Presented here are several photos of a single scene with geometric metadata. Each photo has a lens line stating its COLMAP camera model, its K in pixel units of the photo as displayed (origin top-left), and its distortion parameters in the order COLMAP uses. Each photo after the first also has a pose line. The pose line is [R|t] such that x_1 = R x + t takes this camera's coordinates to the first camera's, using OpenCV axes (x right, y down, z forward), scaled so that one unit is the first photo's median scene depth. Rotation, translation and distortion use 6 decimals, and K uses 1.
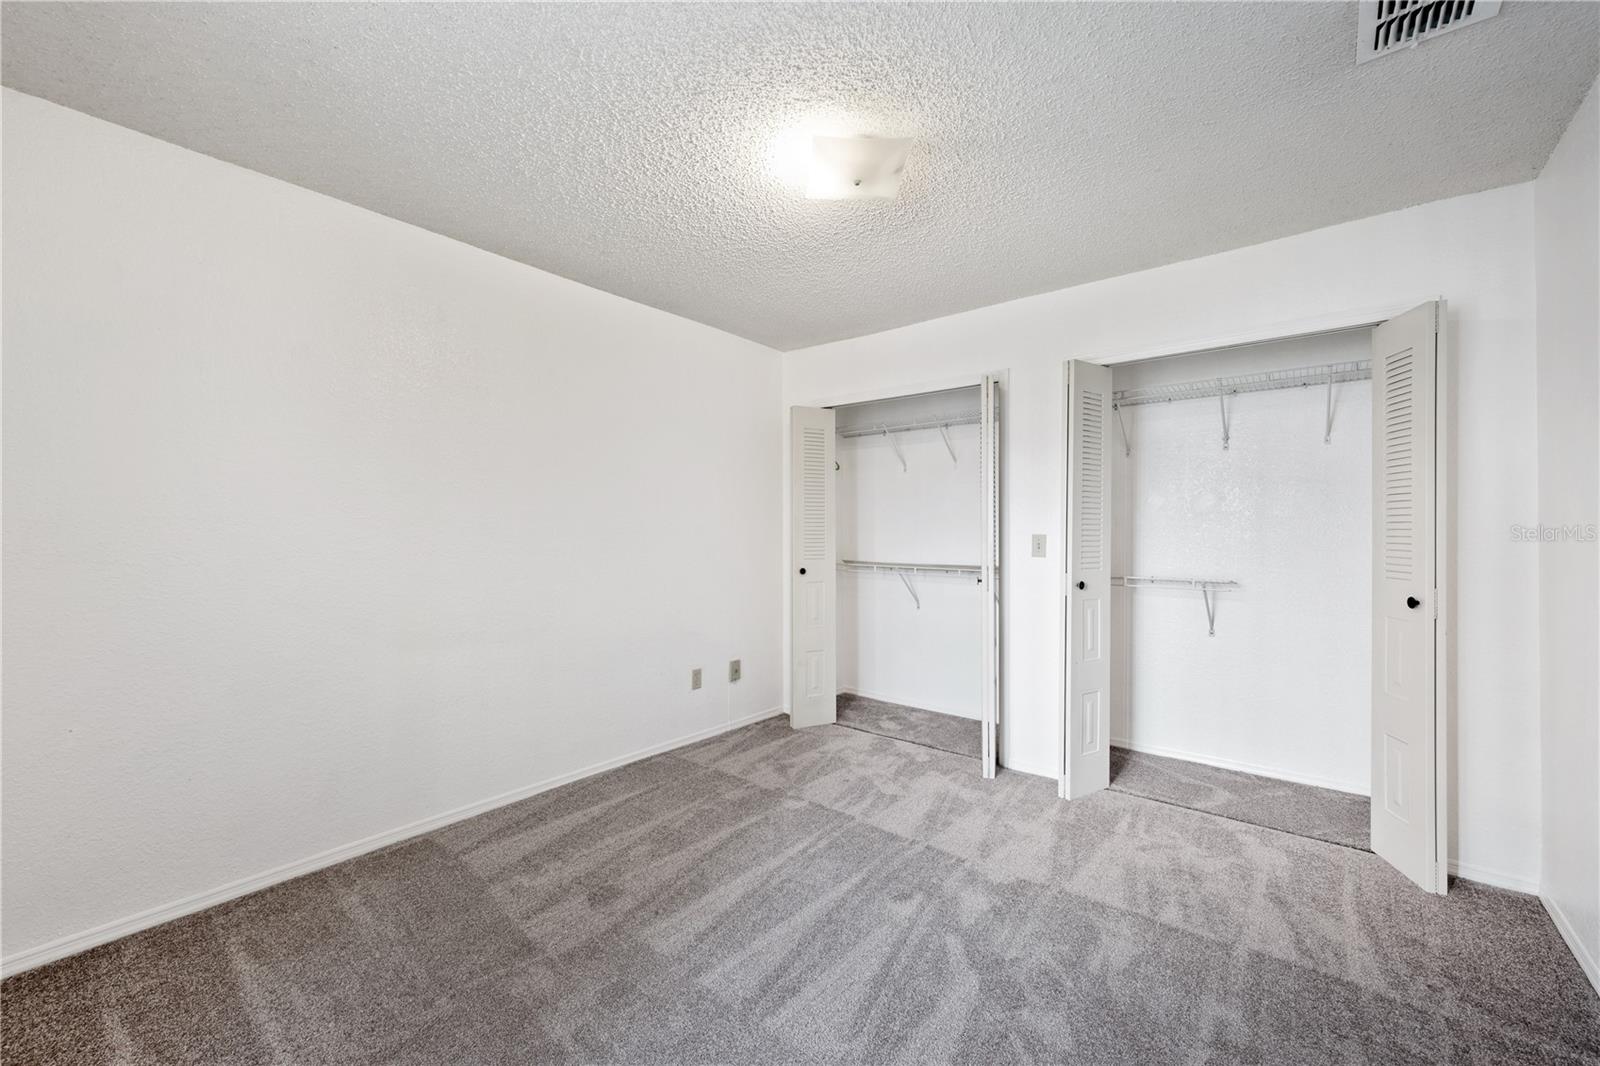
lens RADIAL K [[631.1, 0, 796.3], [0, 631.1, 530.2], [0, 0, 1]] dist [0.000214, 0.000304]
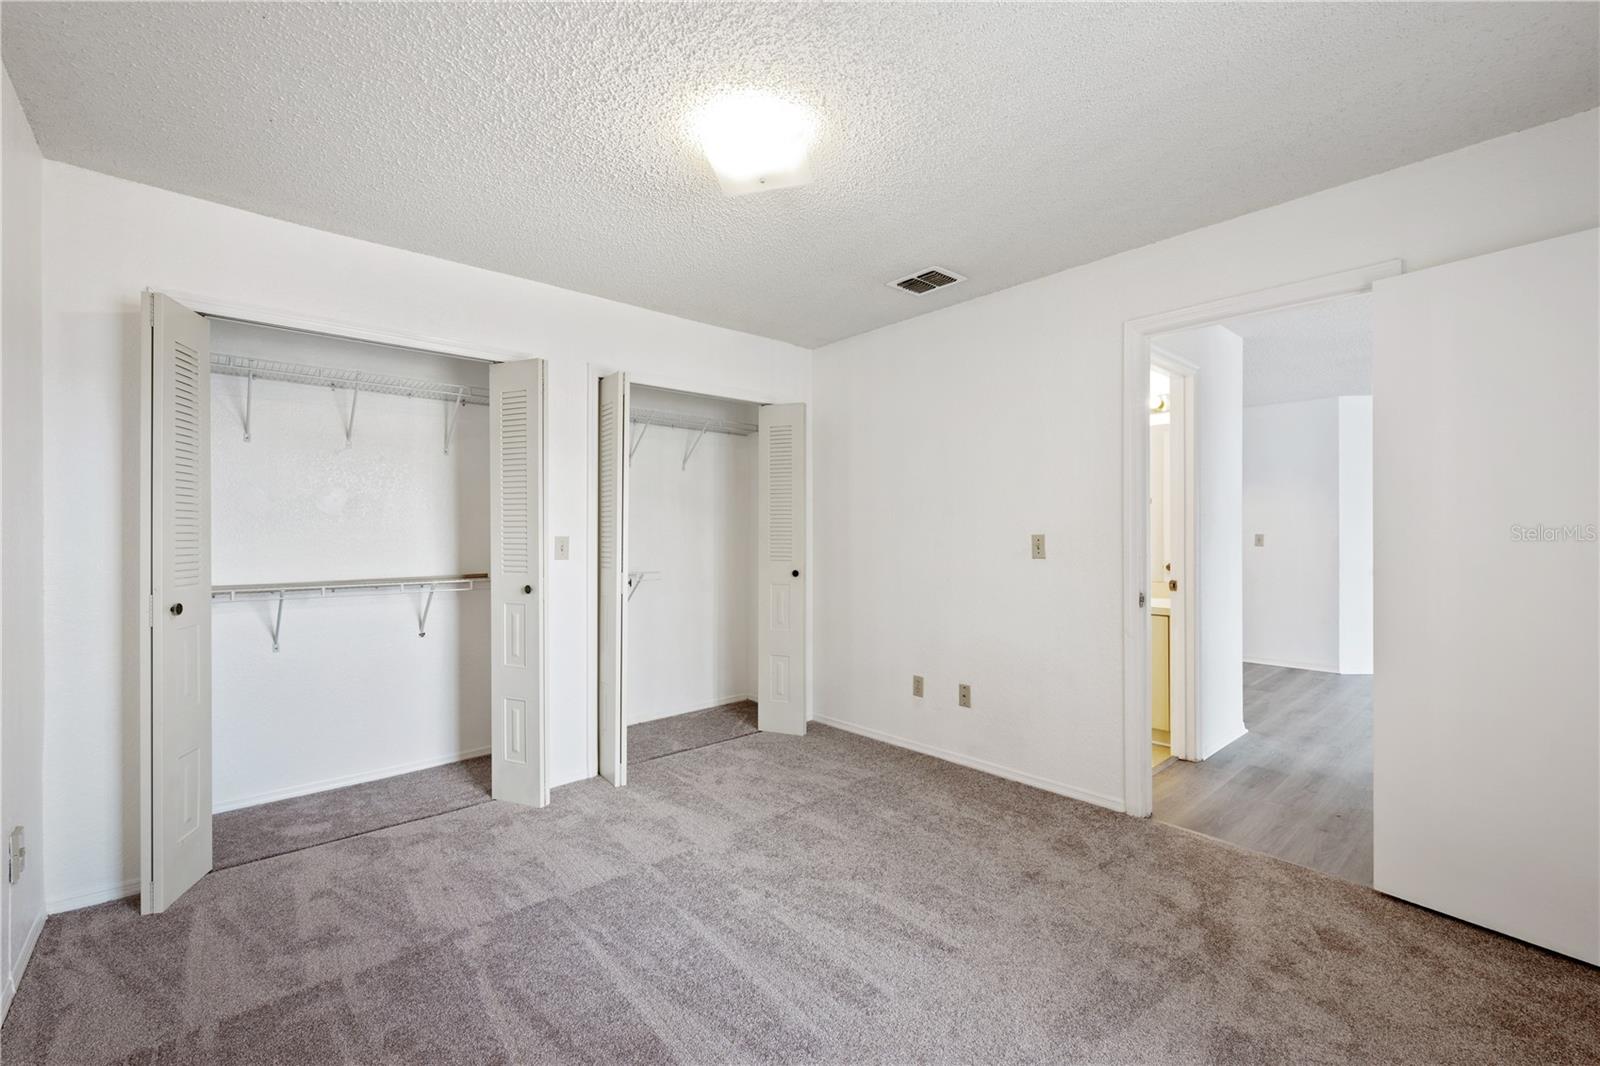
lens RADIAL K [[675.0, 0, 798.8], [0, 675.0, 535.0], [0, 0, 1]] dist [-0.000351, -0.000172]
pose [[0.150158, -0.004530, 0.988652, -0.990194], [0.001187, 0.999990, 0.004402, 0.001028], [-0.988661, 0.000513, 0.150162, 0.822543]]
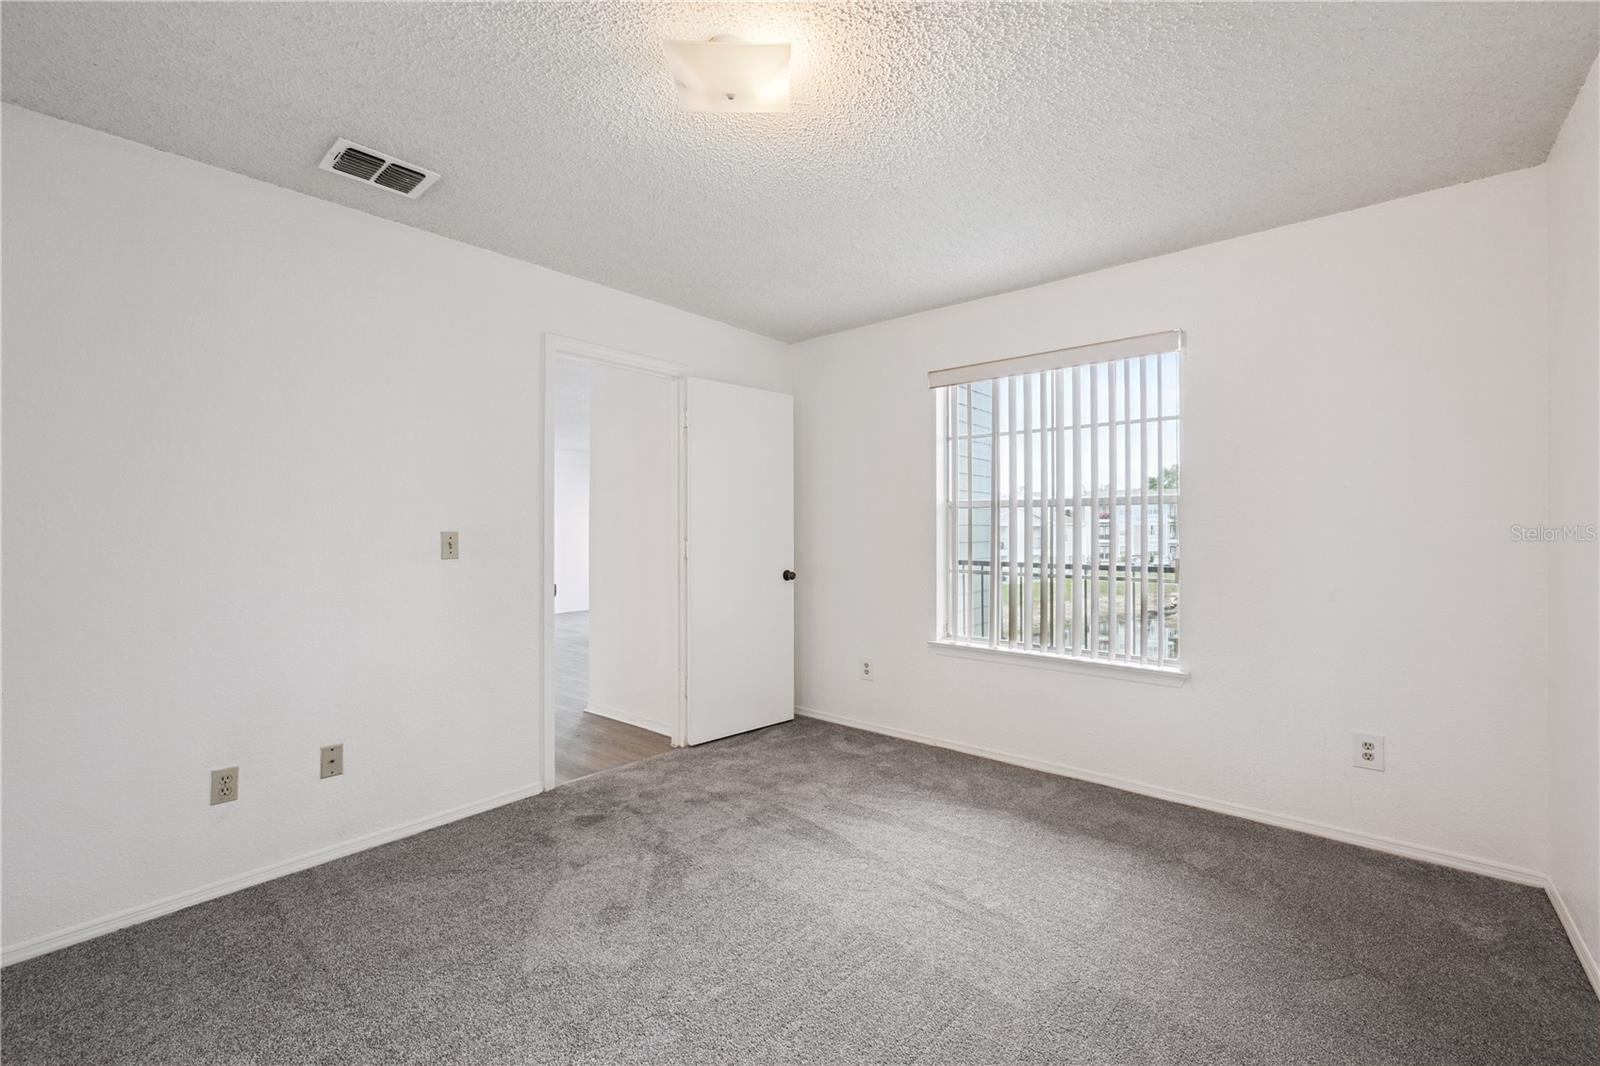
lens RADIAL K [[675.0, 0, 801.5], [0, 675.0, 532.3], [0, 0, 1]] dist [-0.000351, -0.000172]
pose [[-0.999972, 0.000253, 0.007511, 0.030990], [0.000280, 0.999994, 0.003574, 0.005037], [-0.007510, 0.003576, -0.999965, 1.991679]]
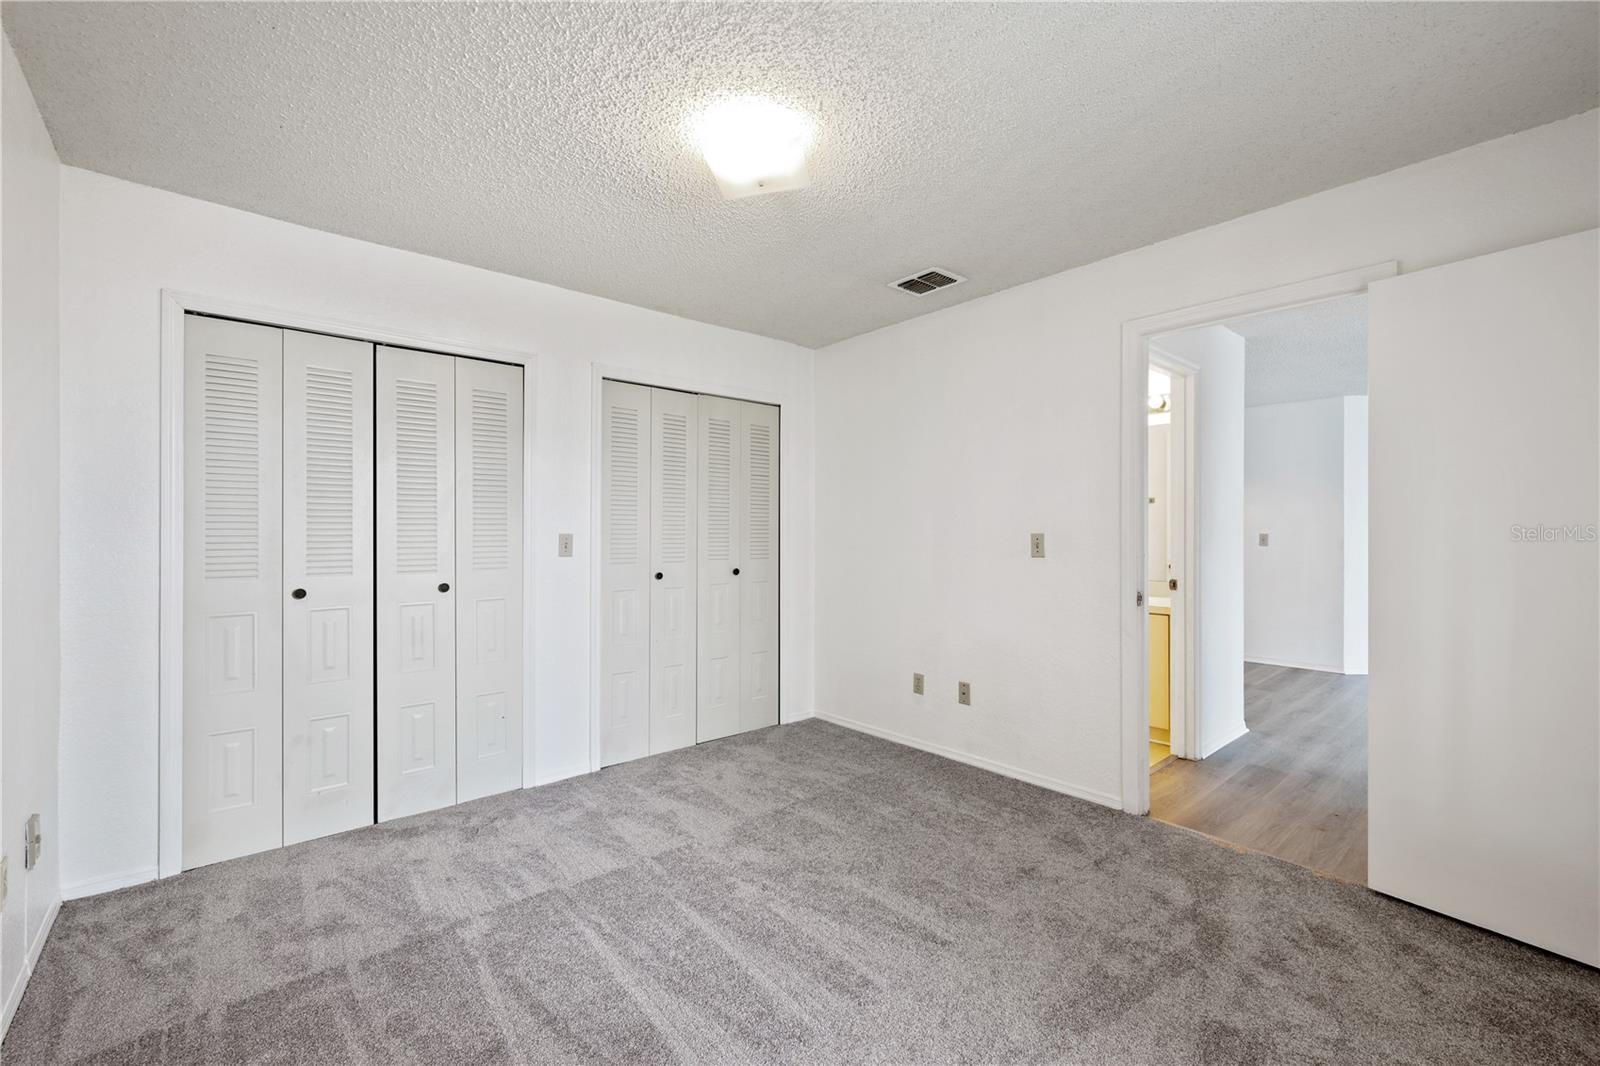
lens RADIAL K [[675.0, 0, 799.4], [0, 675.0, 532.4], [0, 0, 1]] dist [-0.000351, -0.000172]
pose [[0.160360, -0.002962, 0.987054, -1.003759], [-0.001795, 0.999993, 0.003292, 0.001276], [-0.987057, -0.002300, 0.160353, 0.802183]]
